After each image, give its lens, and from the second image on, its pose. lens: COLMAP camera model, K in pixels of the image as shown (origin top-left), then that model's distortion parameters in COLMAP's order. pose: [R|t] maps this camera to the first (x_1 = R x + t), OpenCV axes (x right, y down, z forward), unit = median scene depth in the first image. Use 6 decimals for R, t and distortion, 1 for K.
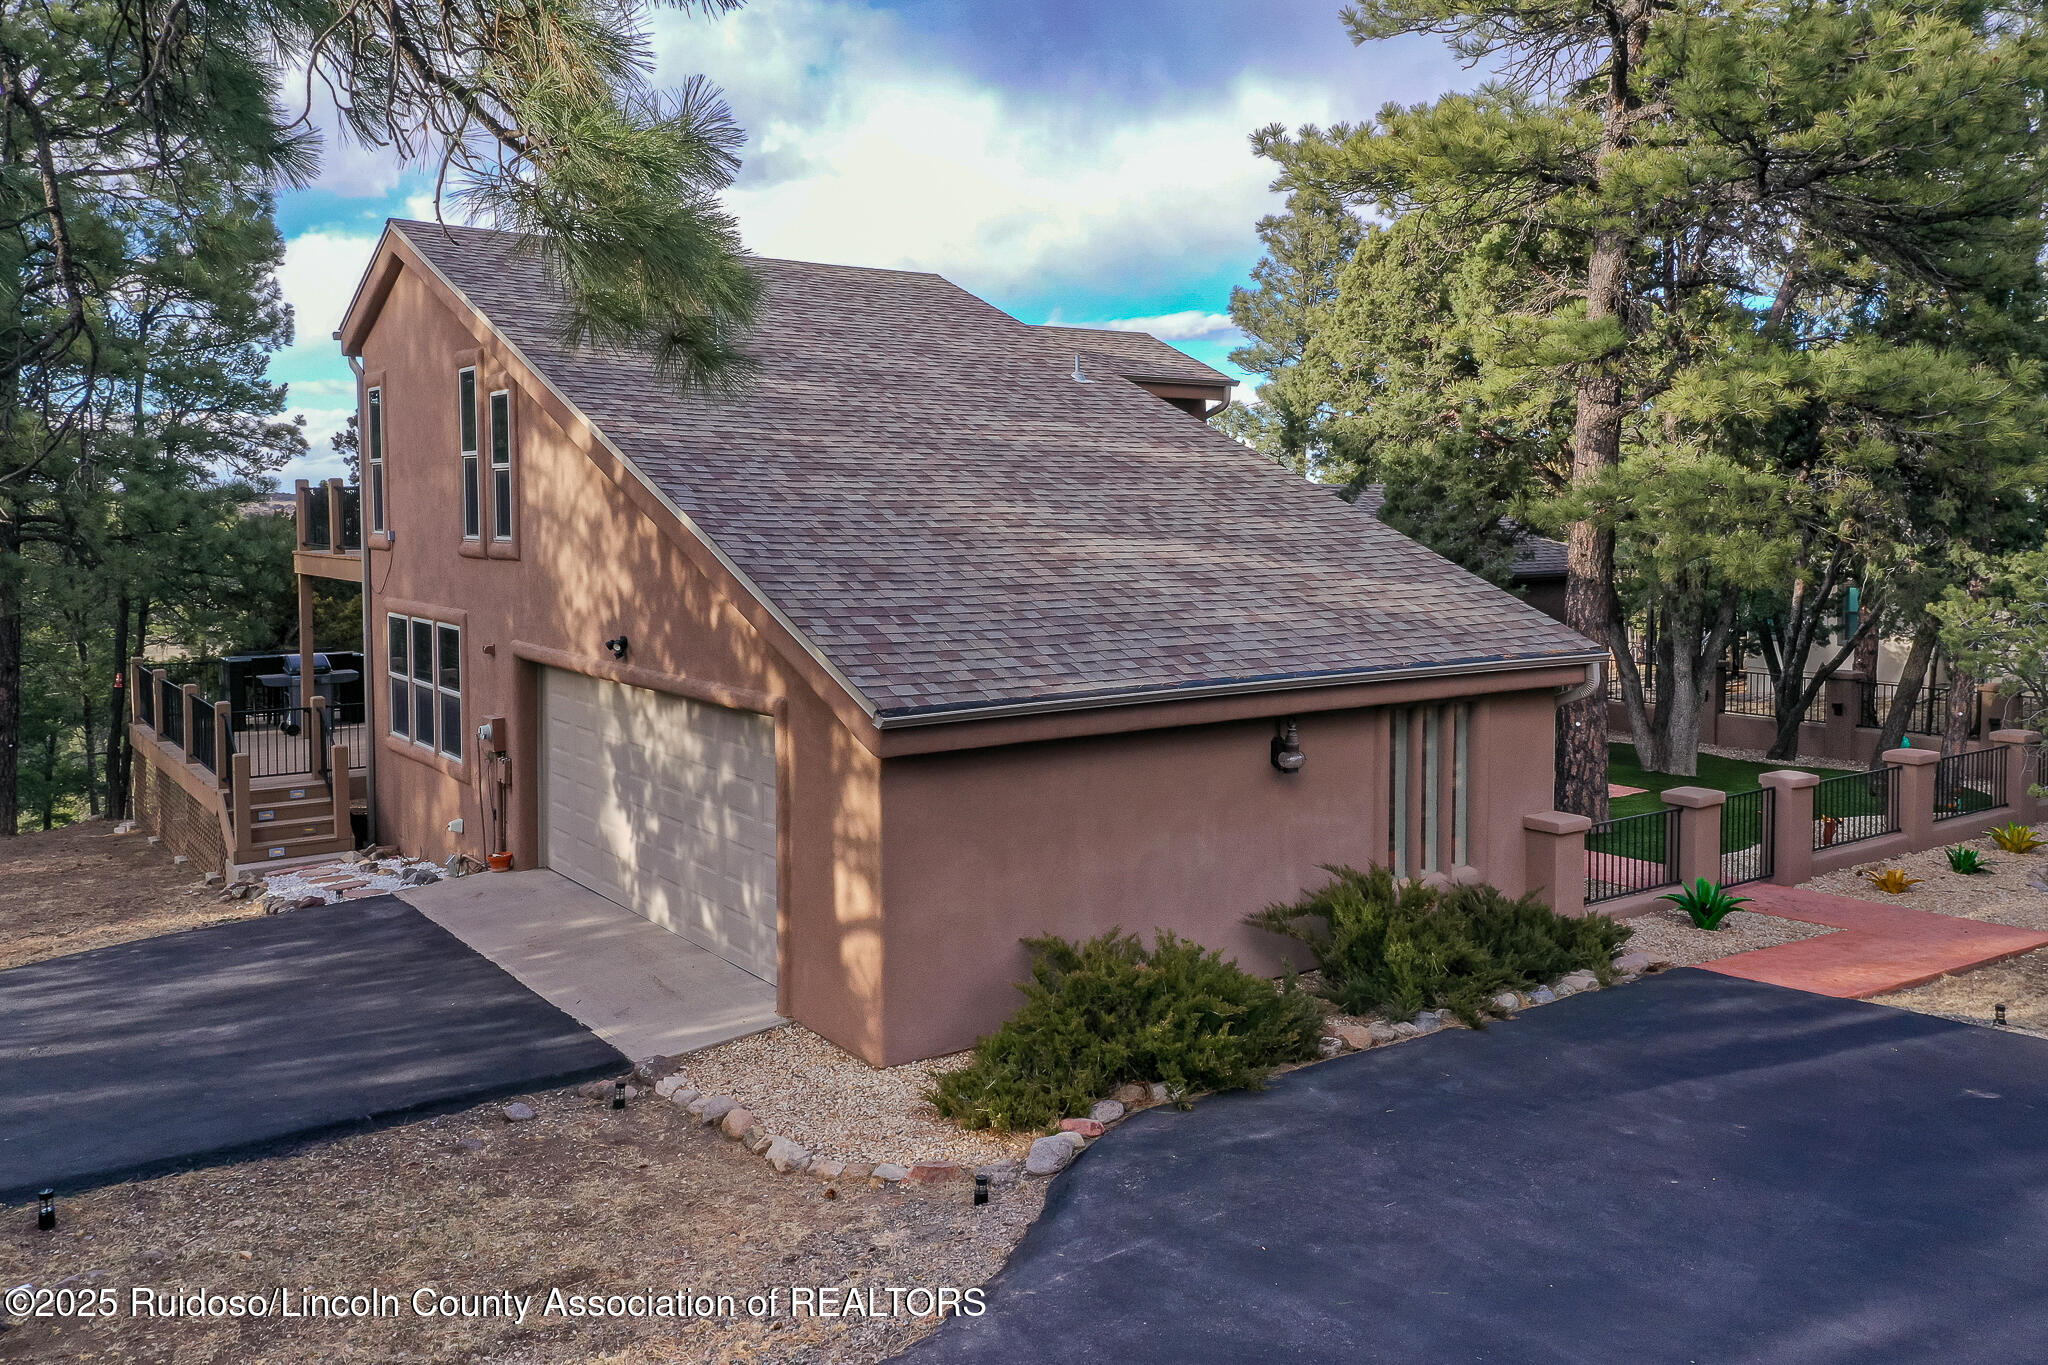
lens RADIAL K [[1623.1, 0, 1026.8], [0, 1623.1, 602.7], [0, 0, 1]] dist [0.030765, 0.003272]
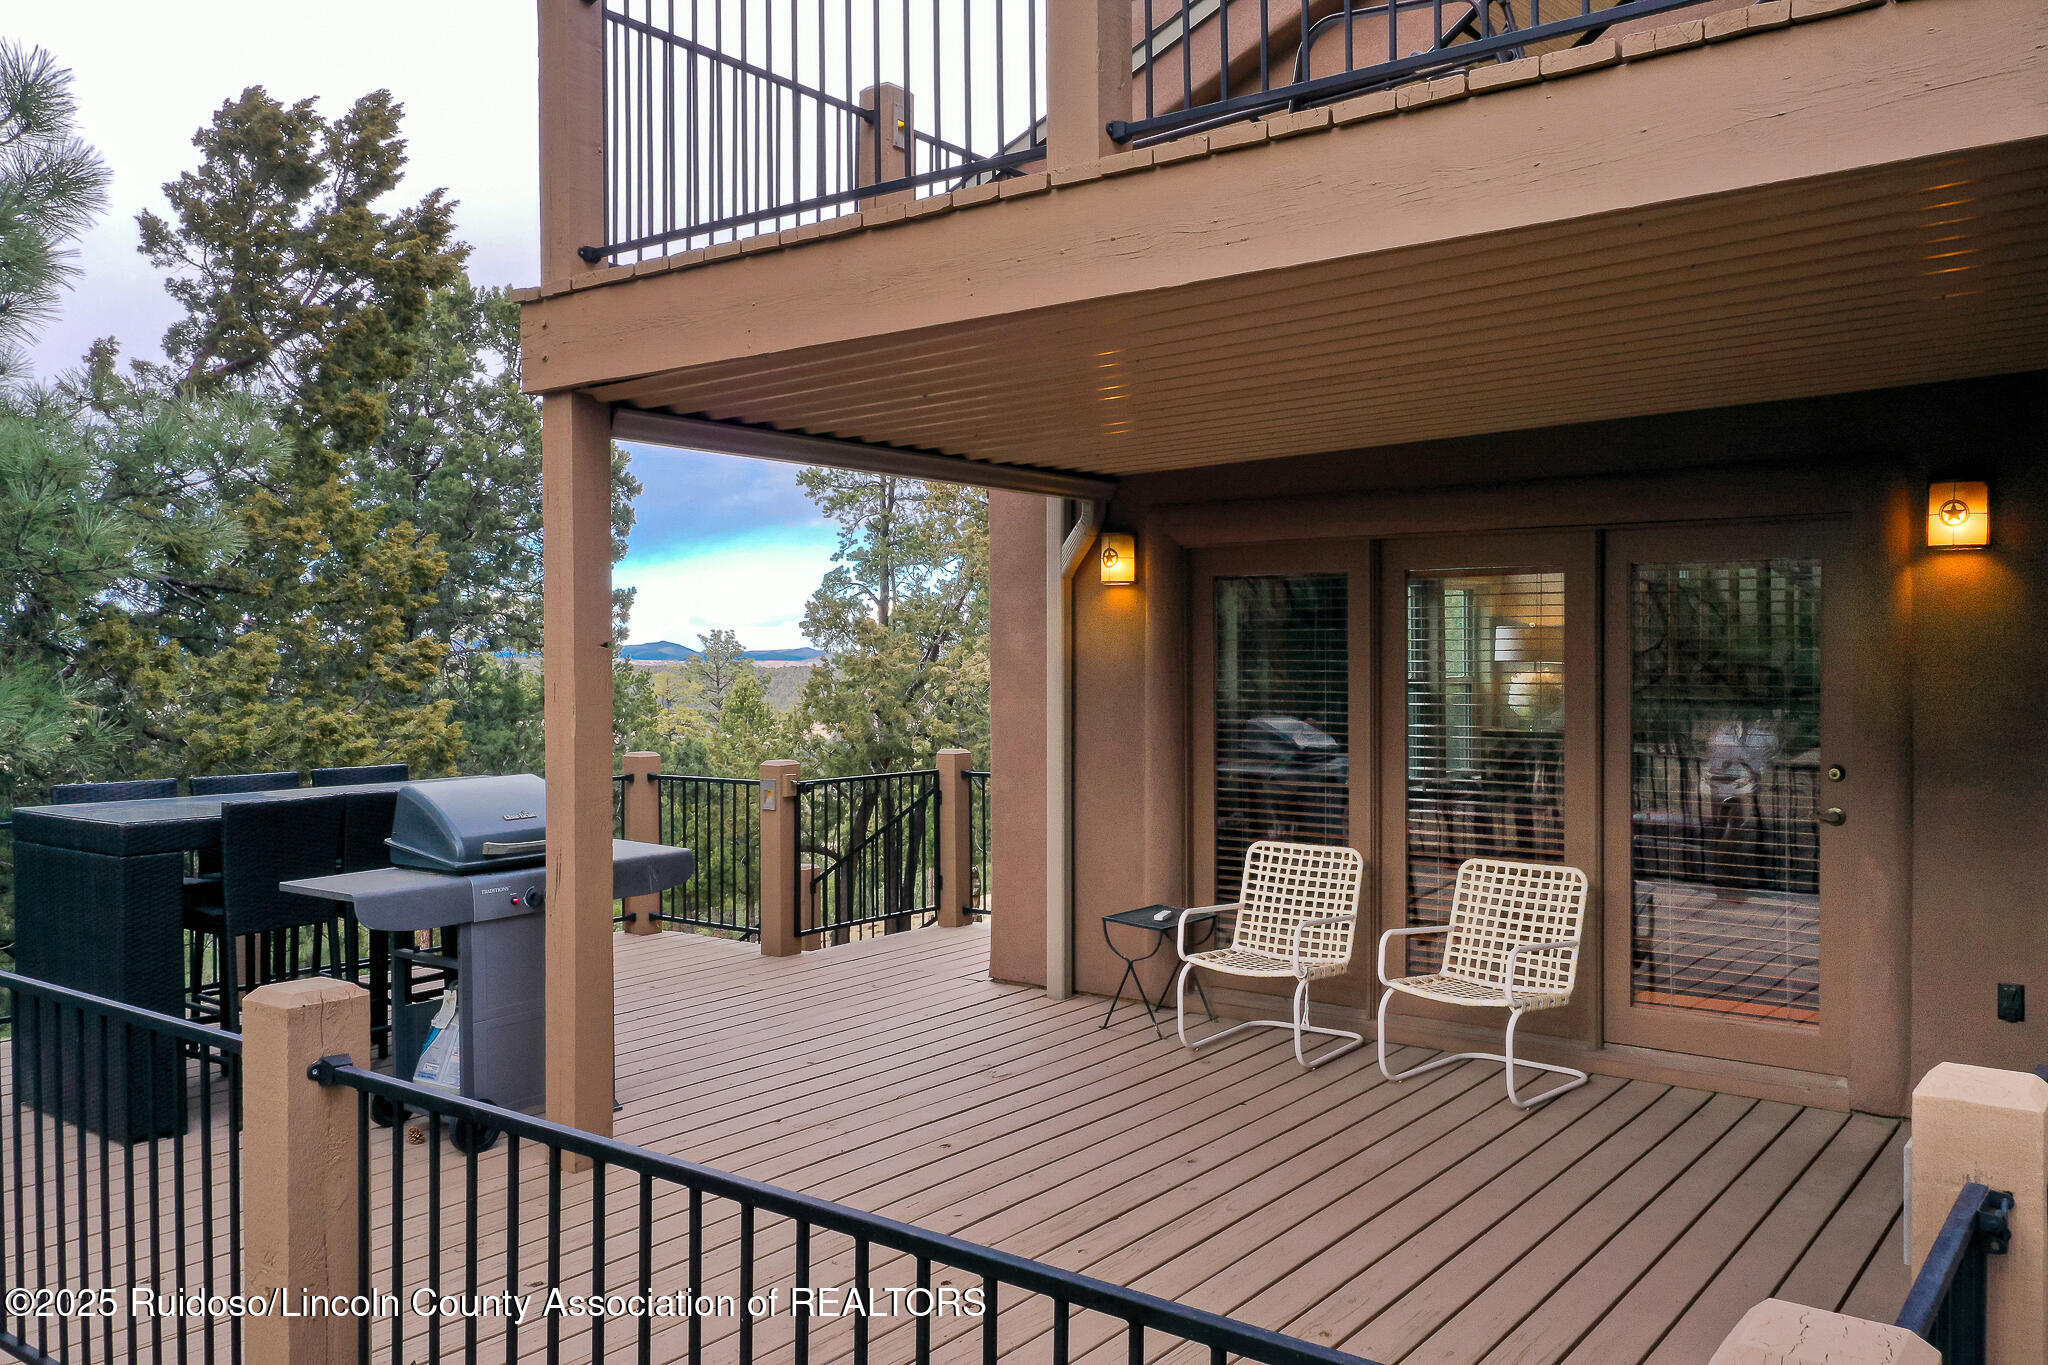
lens RADIAL K [[1614.1, 0, 1023.7], [0, 1614.1, 680.6], [0, 0, 1]] dist [0.015902, 0.003795]
pose [[0.955241, -0.007457, 0.295734, -0.759345], [0.020630, 0.998928, -0.041446, 0.049943], [-0.295108, 0.045692, 0.954371, 1.318866]]
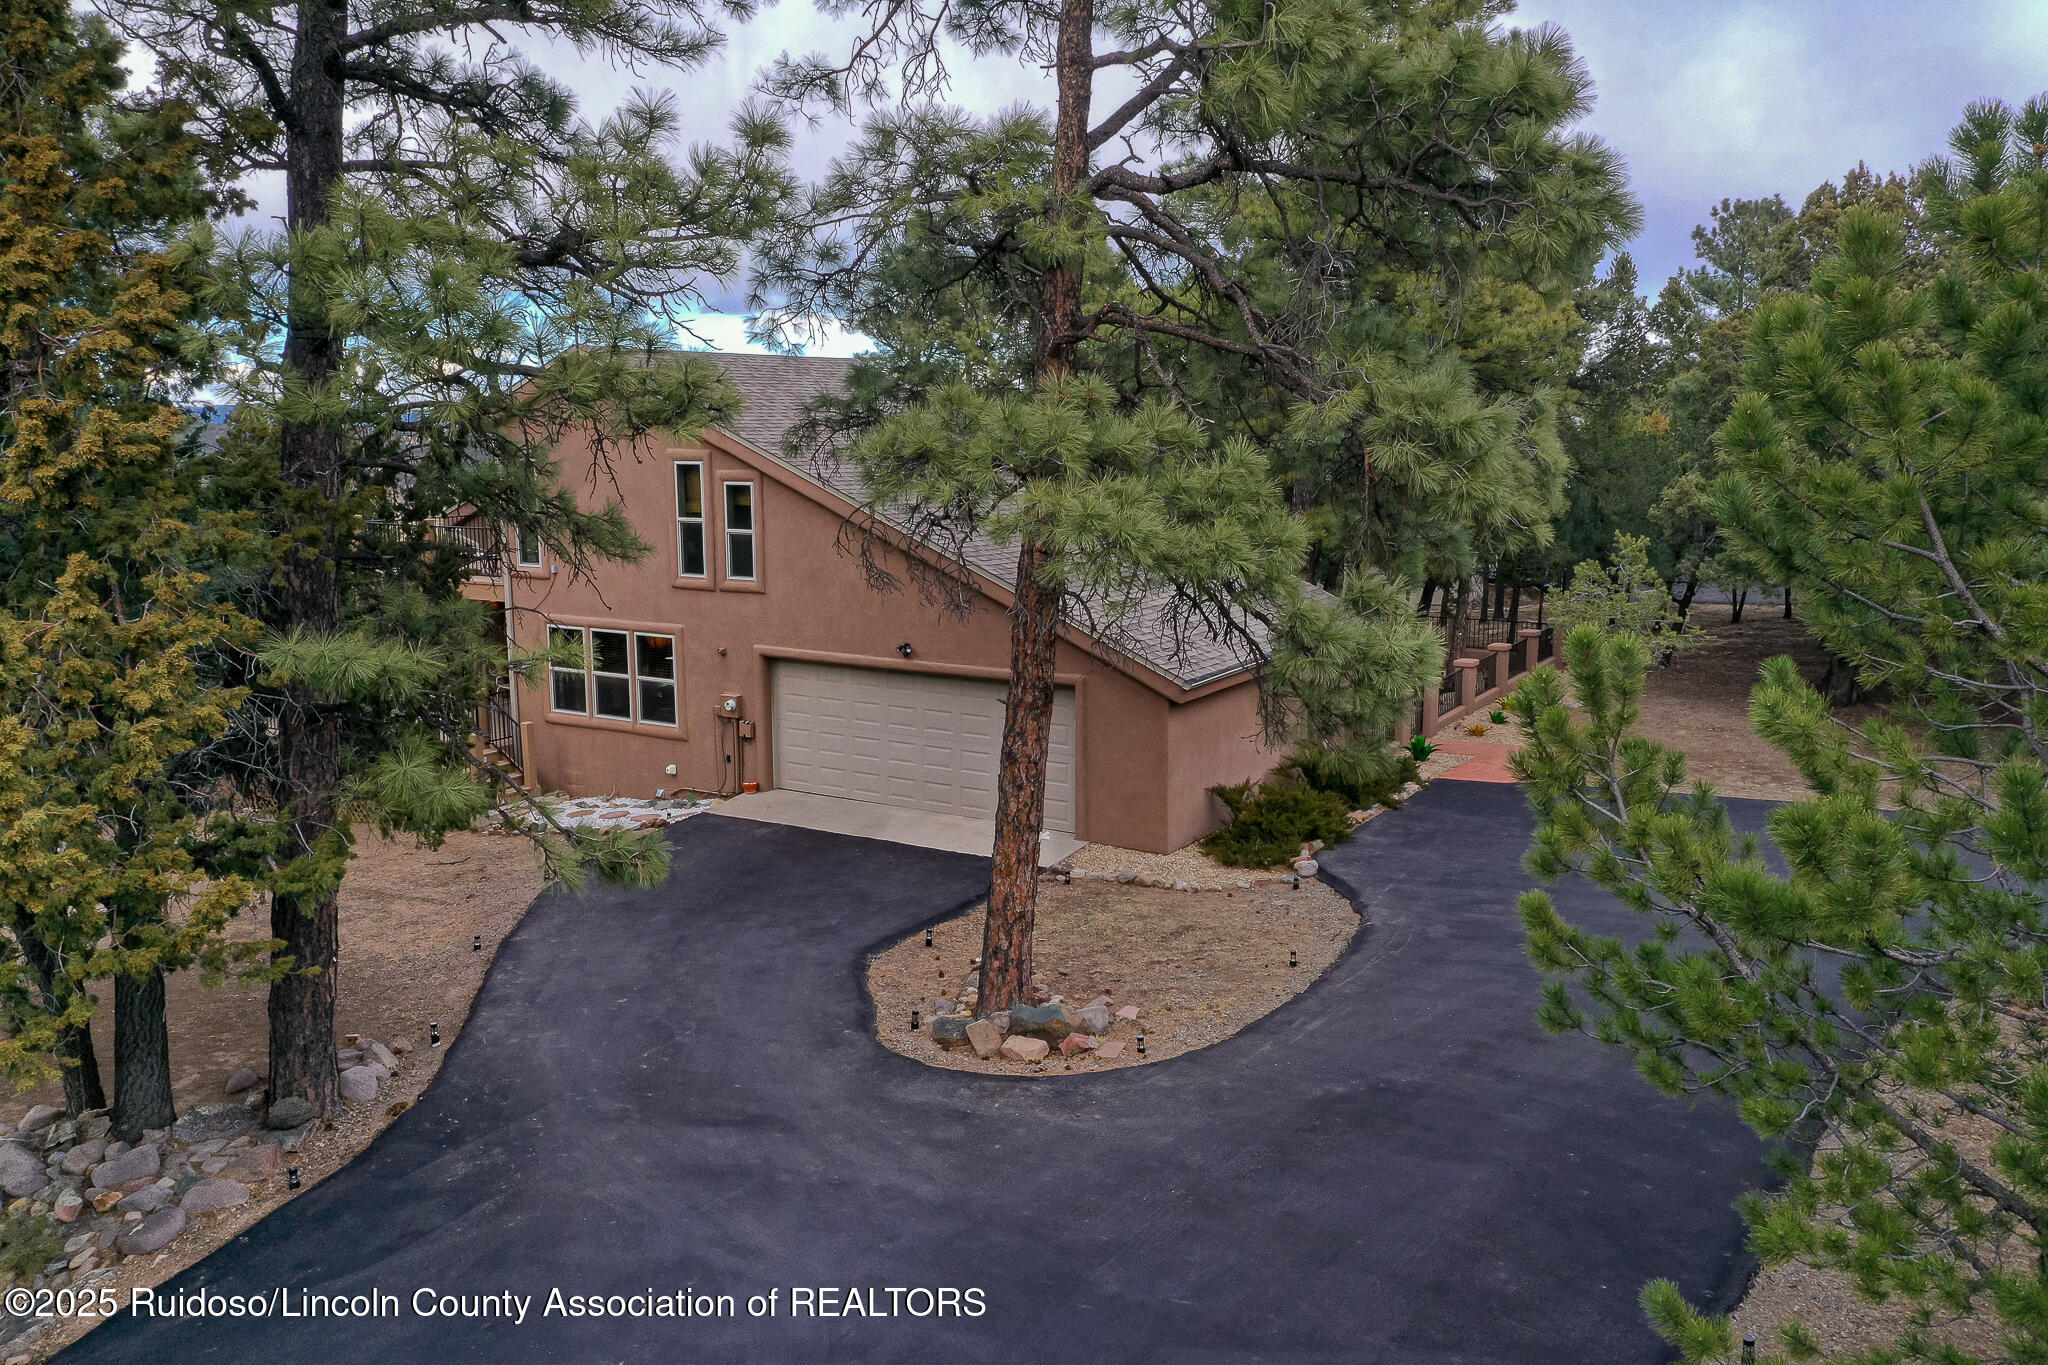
lens RADIAL K [[1624.8, 0, 1017.7], [0, 1624.8, 682.6], [0, 0, 1]] dist [0.001441, -0.002090]
pose [[0.923061, -0.066198, 0.378914, -0.769036], [0.026890, 0.993775, 0.108112, -0.116693], [-0.383712, -0.089605, 0.919095, -0.593991]]
